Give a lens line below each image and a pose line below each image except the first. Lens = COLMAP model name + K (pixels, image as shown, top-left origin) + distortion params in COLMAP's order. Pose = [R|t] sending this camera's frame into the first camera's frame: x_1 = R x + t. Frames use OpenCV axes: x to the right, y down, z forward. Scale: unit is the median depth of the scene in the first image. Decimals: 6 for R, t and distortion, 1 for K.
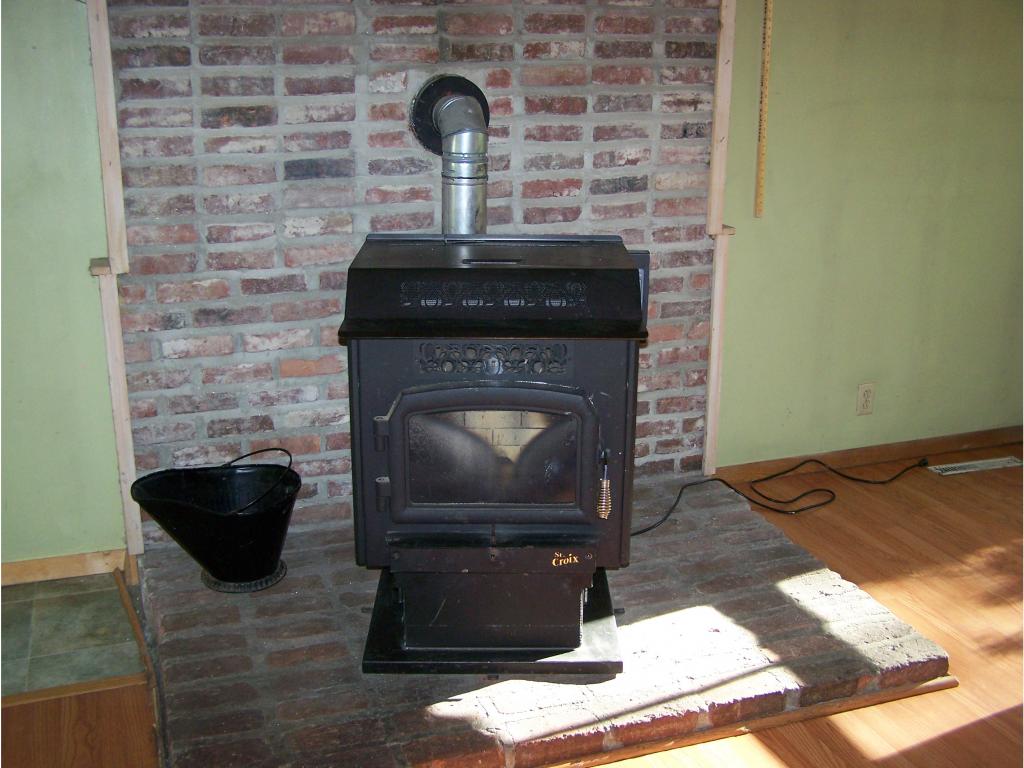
lens RADIAL K [[1147.0, 0, 512.5], [0, 1147.0, 390.7], [0, 0, 1]] dist [-0.192700, 0.348857]
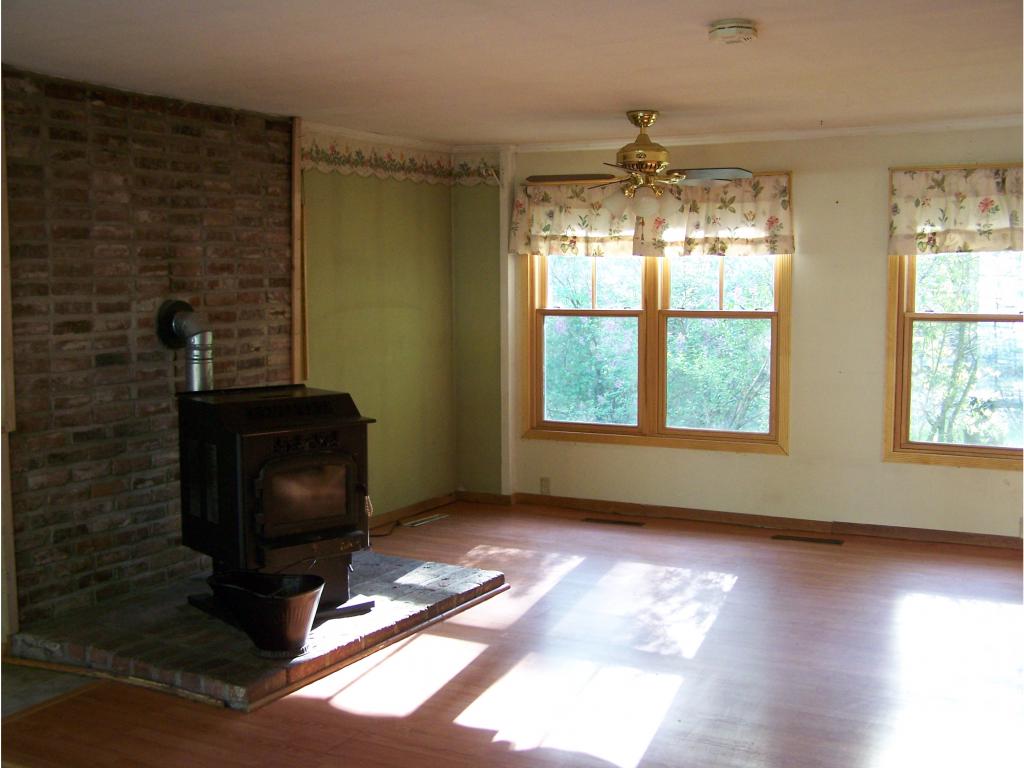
lens RADIAL K [[1157.6, 0, 504.8], [0, 1157.6, 387.1], [0, 0, 1]] dist [-0.204172, 0.415883]
pose [[0.750649, -0.068367, 0.657155, -0.798976], [0.196957, 0.972565, -0.123797, 0.144821], [-0.630662, 0.222359, 0.743520, -0.510861]]
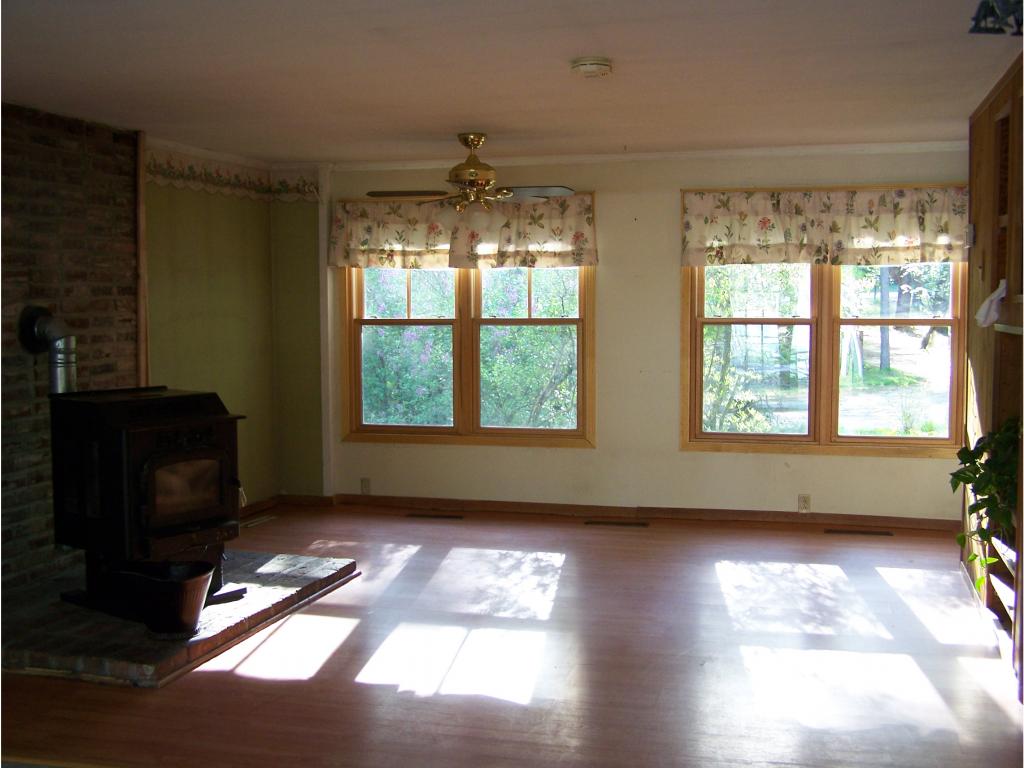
lens RADIAL K [[1157.6, 0, 504.8], [0, 1157.6, 387.1], [0, 0, 1]] dist [-0.204172, 0.415883]
pose [[0.582006, -0.065949, 0.810506, -1.025967], [0.240389, 0.966114, -0.094008, 0.164938], [-0.776841, 0.249550, 0.578138, -0.487619]]
